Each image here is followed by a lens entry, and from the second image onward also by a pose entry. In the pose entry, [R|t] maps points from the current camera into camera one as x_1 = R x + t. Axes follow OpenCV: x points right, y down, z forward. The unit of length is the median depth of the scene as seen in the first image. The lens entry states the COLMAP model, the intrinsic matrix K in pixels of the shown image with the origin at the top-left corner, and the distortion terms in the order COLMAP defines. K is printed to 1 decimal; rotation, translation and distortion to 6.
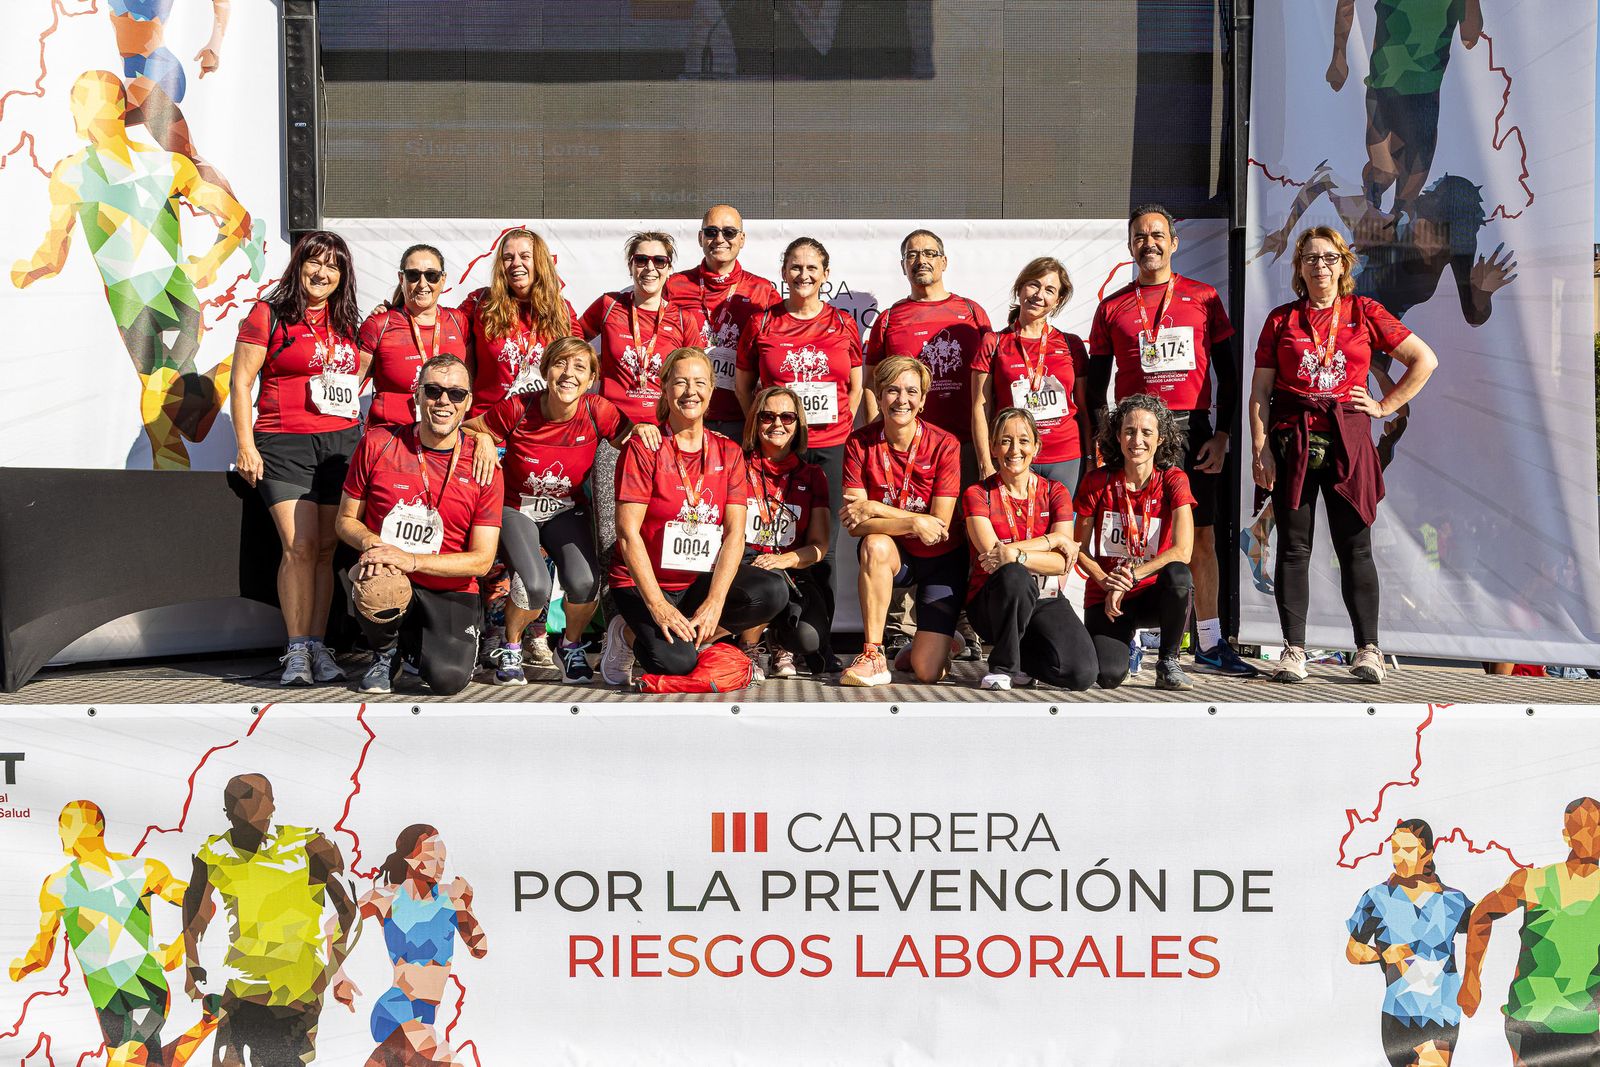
lens RADIAL K [[1958.0, 0, 802.9], [0, 1958.0, 530.9], [0, 0, 1]] dist [0.050292, 0.000000]
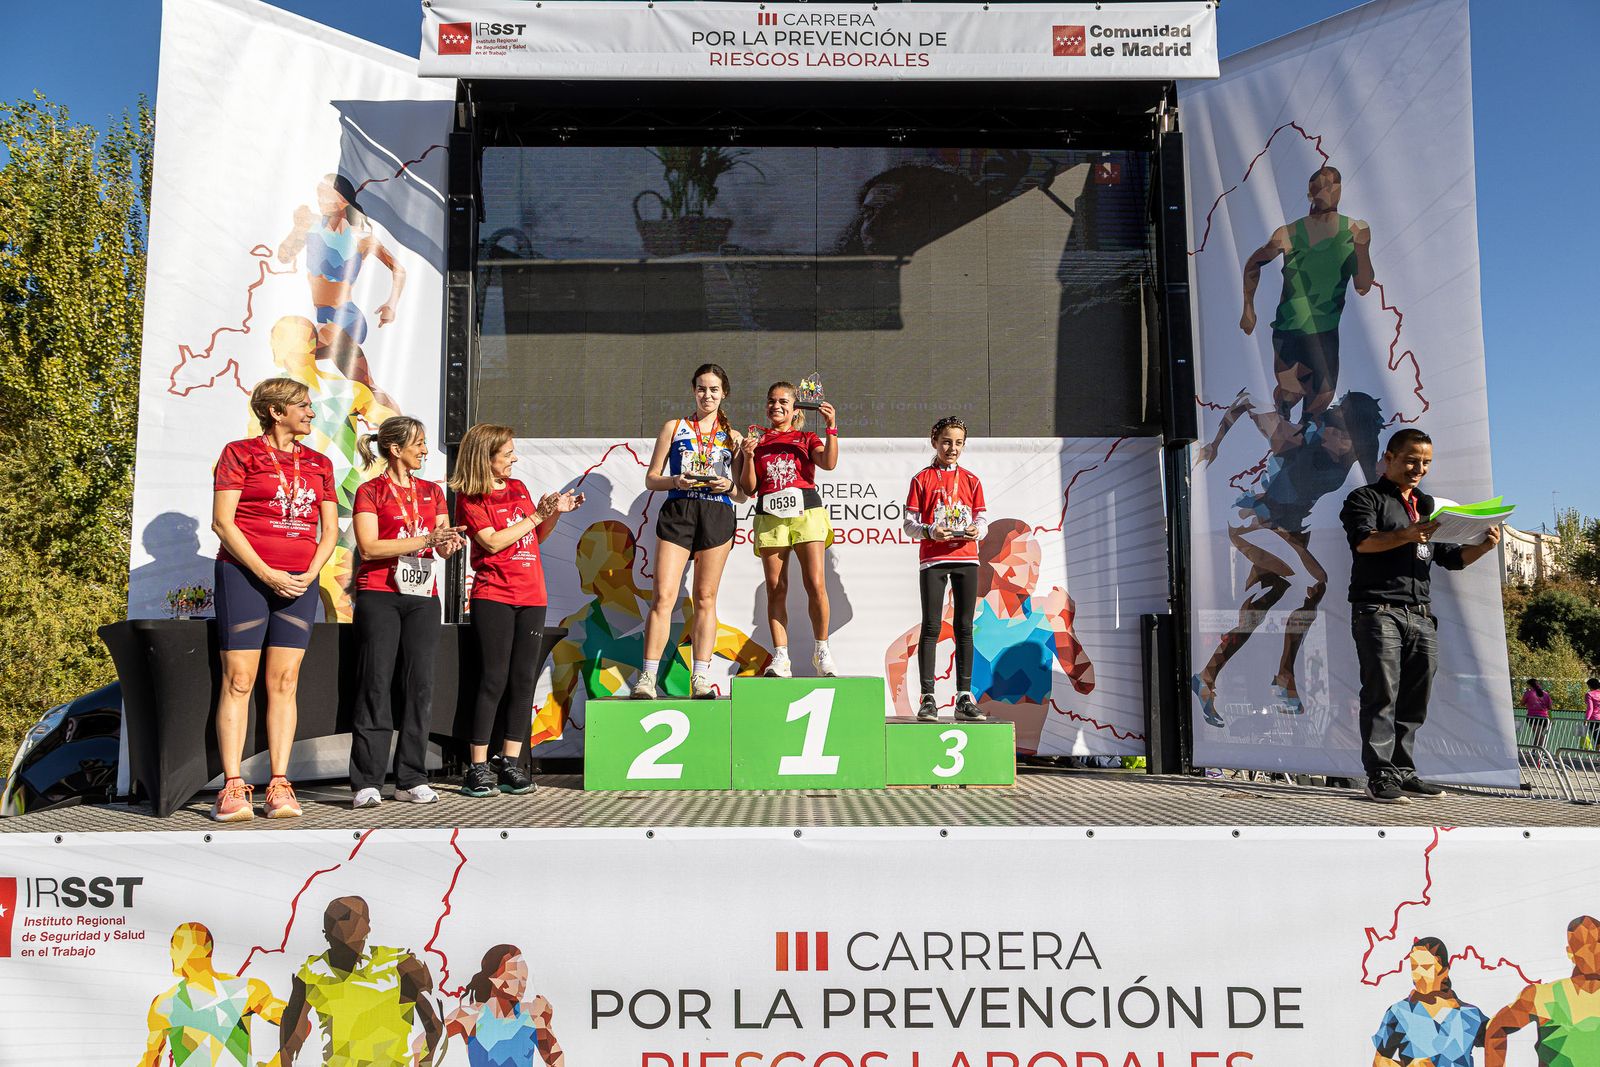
lens RADIAL K [[1077.5, 0, 799.0], [0, 1077.5, 547.7], [0, 0, 1]] dist [0.022952, -0.004752]
pose [[0.999940, -0.004934, -0.009763, -0.027033], [0.003574, 0.990882, -0.134688, 0.014602], [0.010338, 0.134645, 0.990840, 0.383158]]
